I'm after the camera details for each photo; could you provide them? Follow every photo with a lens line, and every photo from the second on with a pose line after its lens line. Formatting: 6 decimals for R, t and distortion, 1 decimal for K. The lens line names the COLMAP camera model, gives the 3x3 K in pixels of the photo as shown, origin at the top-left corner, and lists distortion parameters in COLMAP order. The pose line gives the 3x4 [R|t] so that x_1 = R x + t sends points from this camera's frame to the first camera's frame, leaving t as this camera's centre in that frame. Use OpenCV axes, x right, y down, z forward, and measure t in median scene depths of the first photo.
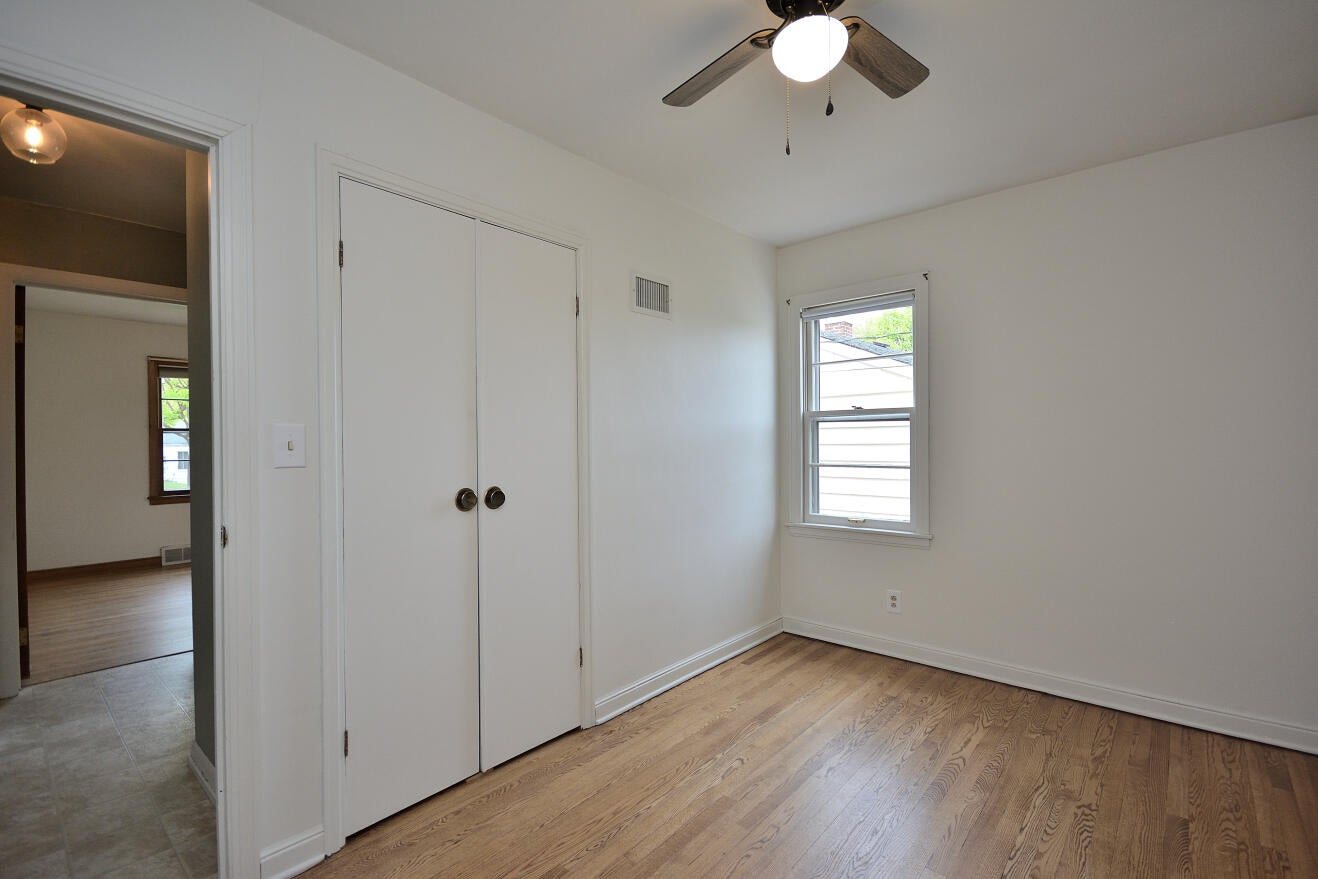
lens RADIAL K [[584.7, 0, 659.0], [0, 584.7, 439.5], [0, 0, 1]] dist [0.013944, -0.018372]
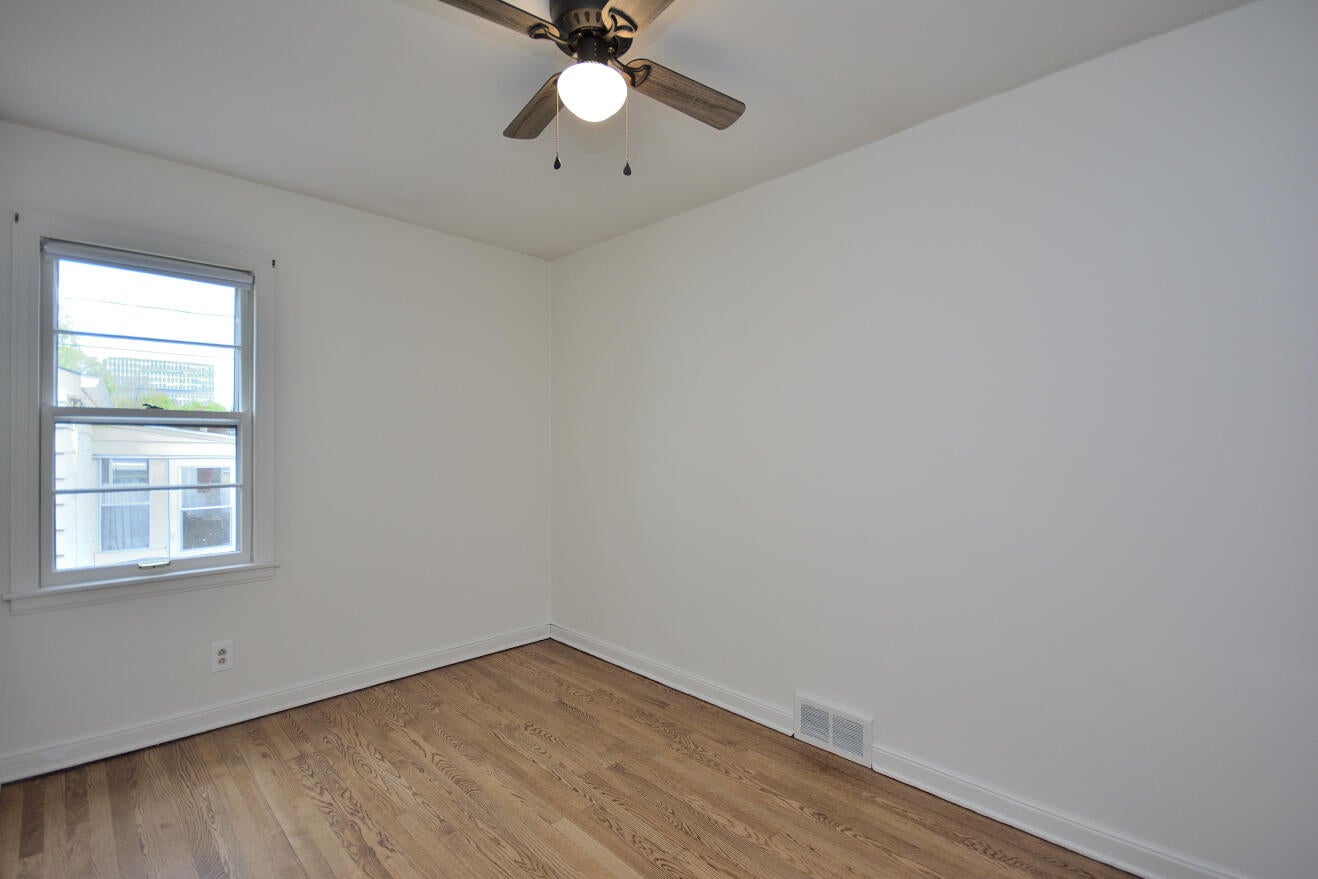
lens RADIAL K [[584.7, 0, 659.0], [0, 584.7, 439.5], [0, 0, 1]] dist [0.013944, -0.018372]
pose [[0.055774, 0.014386, 0.998340, -0.422201], [-0.004883, 0.999888, -0.014136, -0.008931], [-0.998431, -0.004086, 0.055838, 0.435782]]
